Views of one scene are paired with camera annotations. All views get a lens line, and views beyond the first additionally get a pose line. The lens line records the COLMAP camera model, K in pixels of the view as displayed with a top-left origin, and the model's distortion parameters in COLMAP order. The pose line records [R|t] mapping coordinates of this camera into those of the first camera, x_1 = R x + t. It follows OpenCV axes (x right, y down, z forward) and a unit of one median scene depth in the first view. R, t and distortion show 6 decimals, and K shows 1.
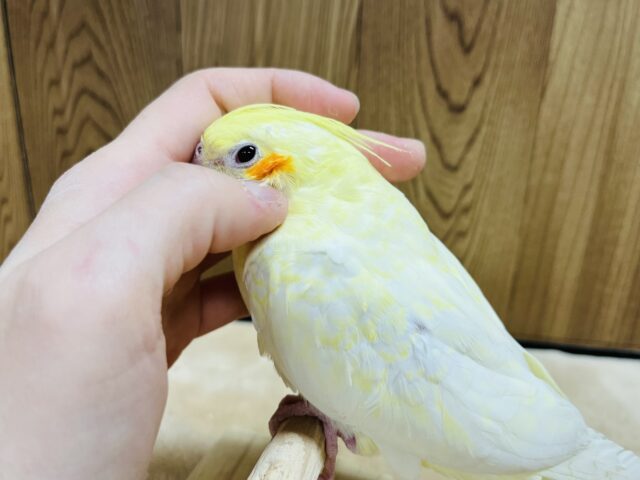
lens RADIAL K [[586.4, 0, 318.7], [0, 586.4, 238.4], [0, 0, 1]] dist [0.000573, -0.009860]
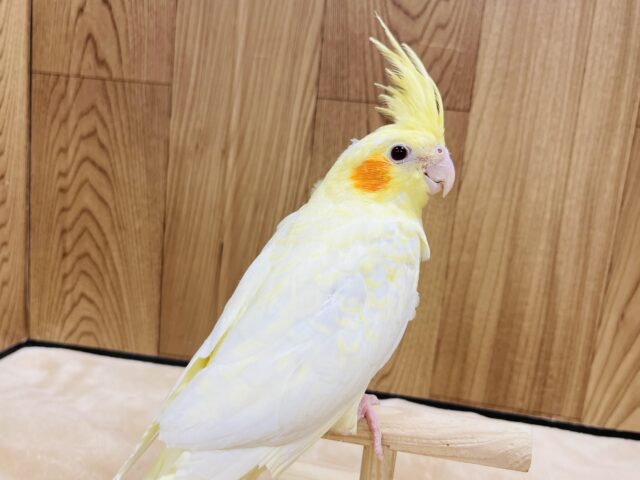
lens RADIAL K [[586.4, 0, 318.7], [0, 586.4, 238.4], [0, 0, 1]] dist [0.000573, -0.009860]
pose [[0.997244, 0.074170, -0.002003, 0.095220], [-0.073354, 0.981504, -0.176832, 0.091159], [-0.011150, 0.176492, 0.984239, -0.171353]]
